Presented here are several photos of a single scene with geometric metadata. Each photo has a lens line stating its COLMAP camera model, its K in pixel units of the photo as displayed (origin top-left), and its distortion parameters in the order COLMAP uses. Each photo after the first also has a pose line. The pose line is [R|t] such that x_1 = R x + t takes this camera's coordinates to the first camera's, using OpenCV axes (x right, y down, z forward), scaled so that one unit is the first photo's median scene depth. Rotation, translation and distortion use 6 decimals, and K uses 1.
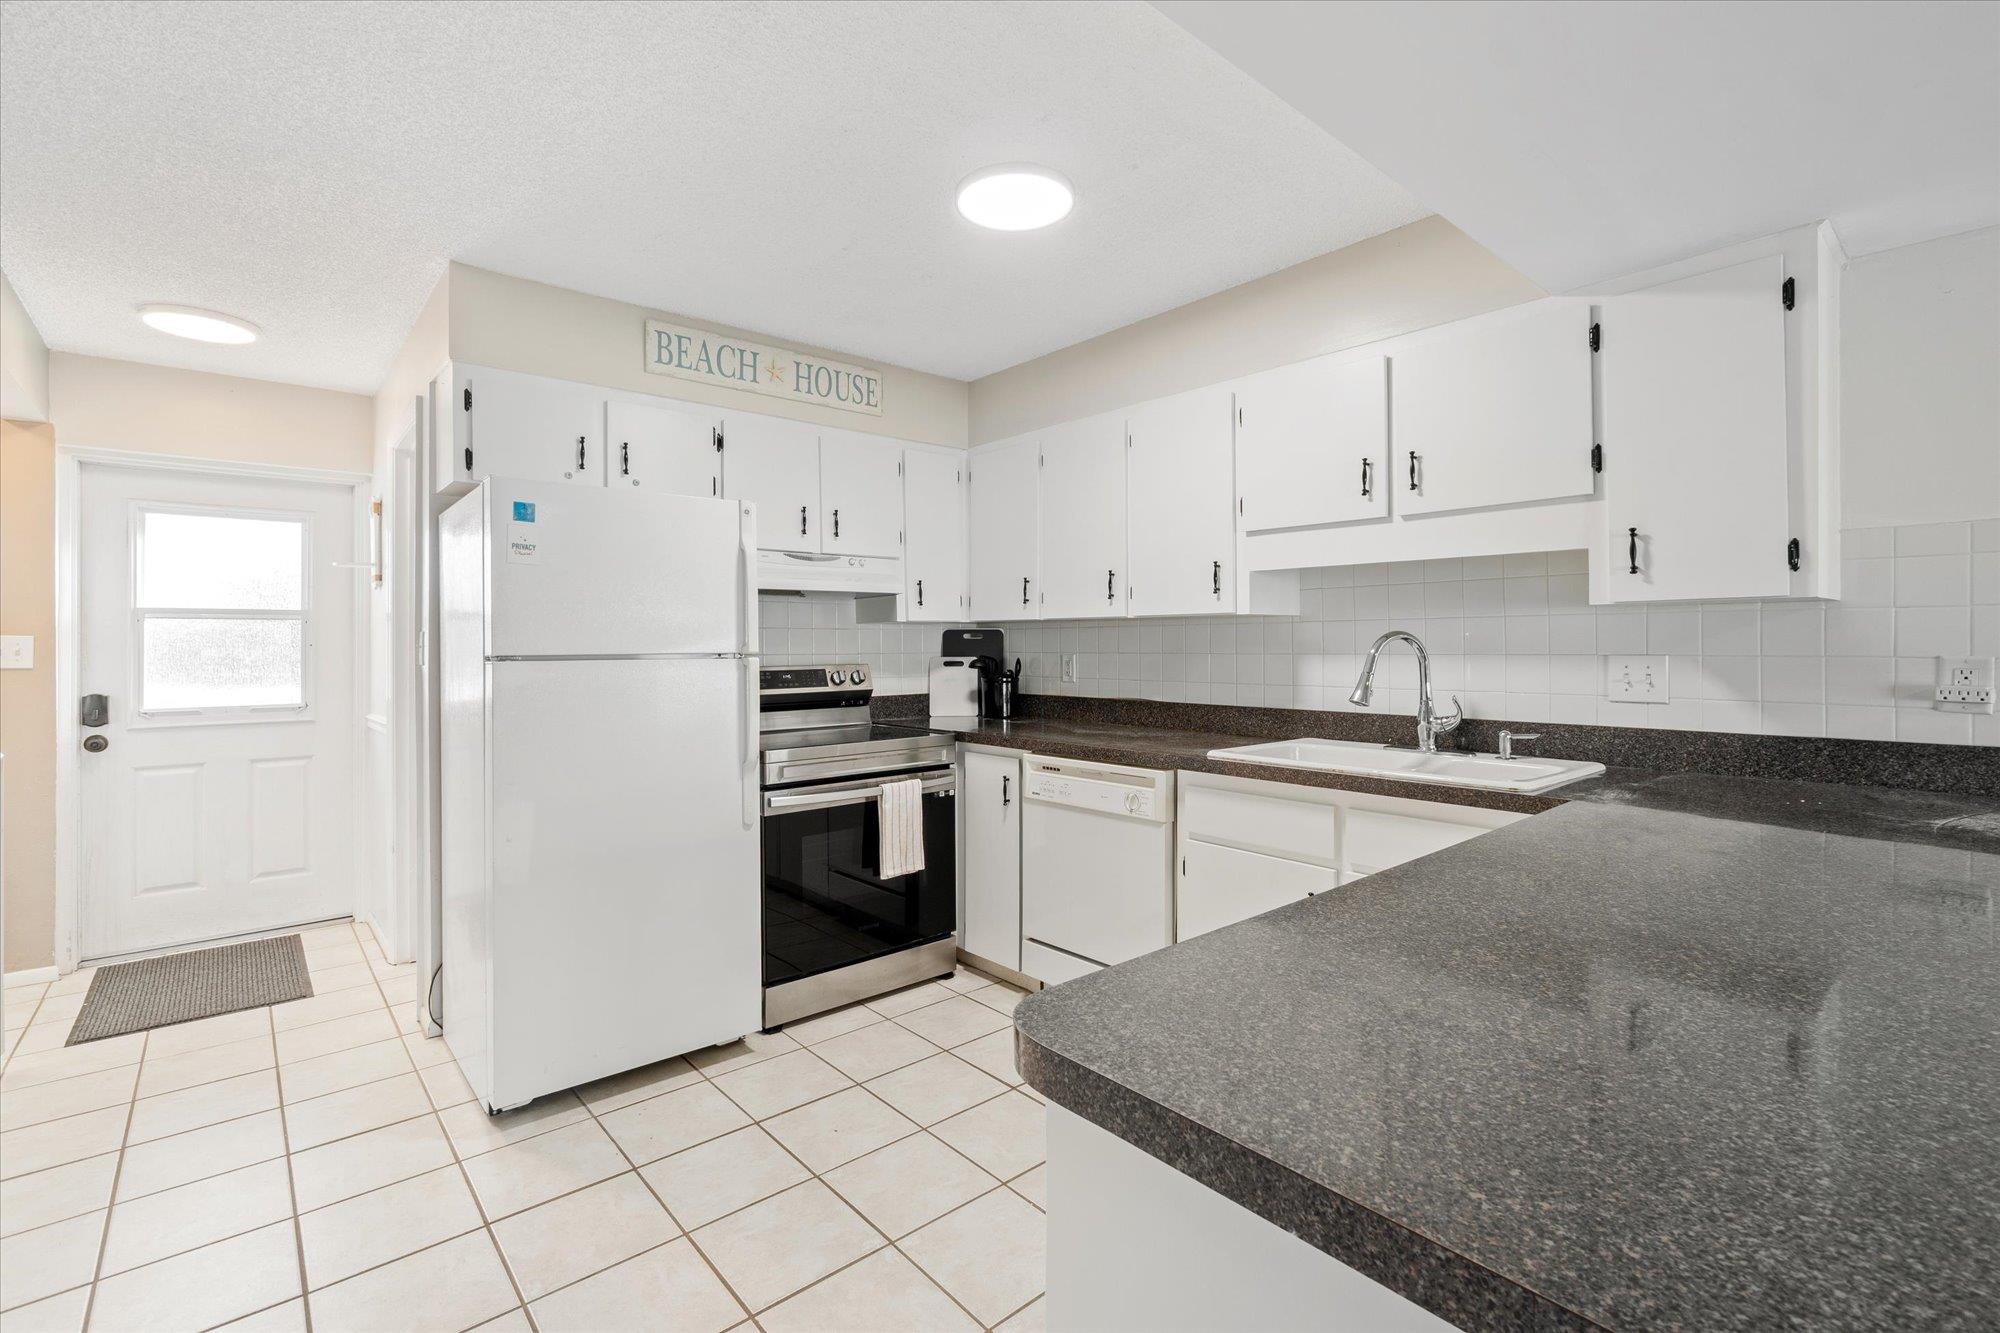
lens RADIAL K [[911.7, 0, 987.6], [0, 911.7, 637.3], [0, 0, 1]] dist [0.008971, -0.003680]
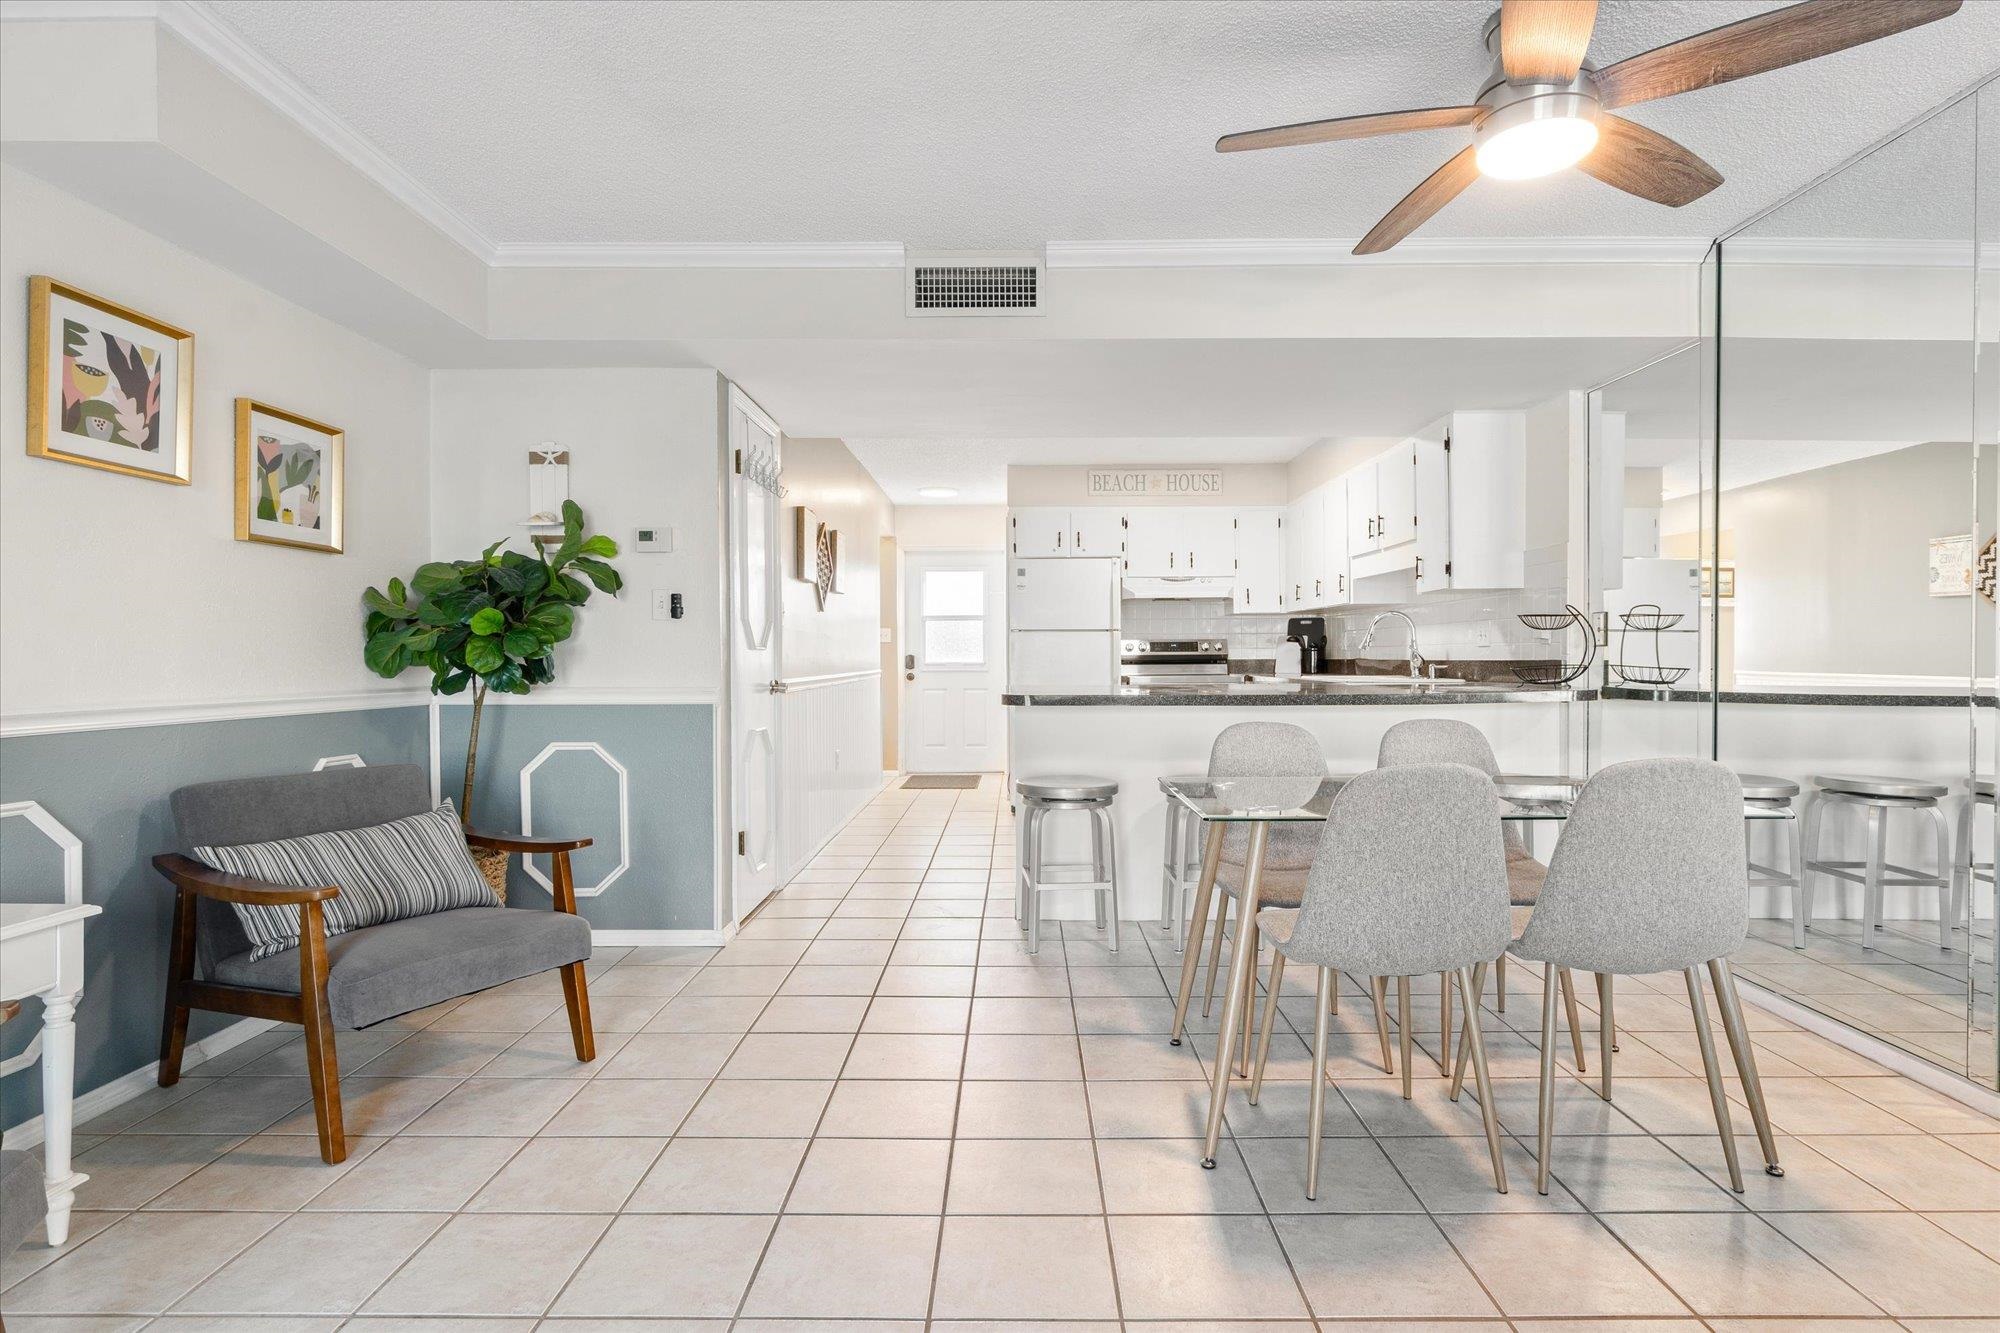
lens RADIAL K [[1032.6, 0, 983.3], [0, 1032.6, 661.3], [0, 0, 1]] dist [-0.013275, 0.000185]
pose [[0.742186, 0.003063, -0.670187, 0.975423], [0.007867, 0.999881, 0.013282, 0.049891], [0.670147, -0.015130, 0.742074, -0.865898]]
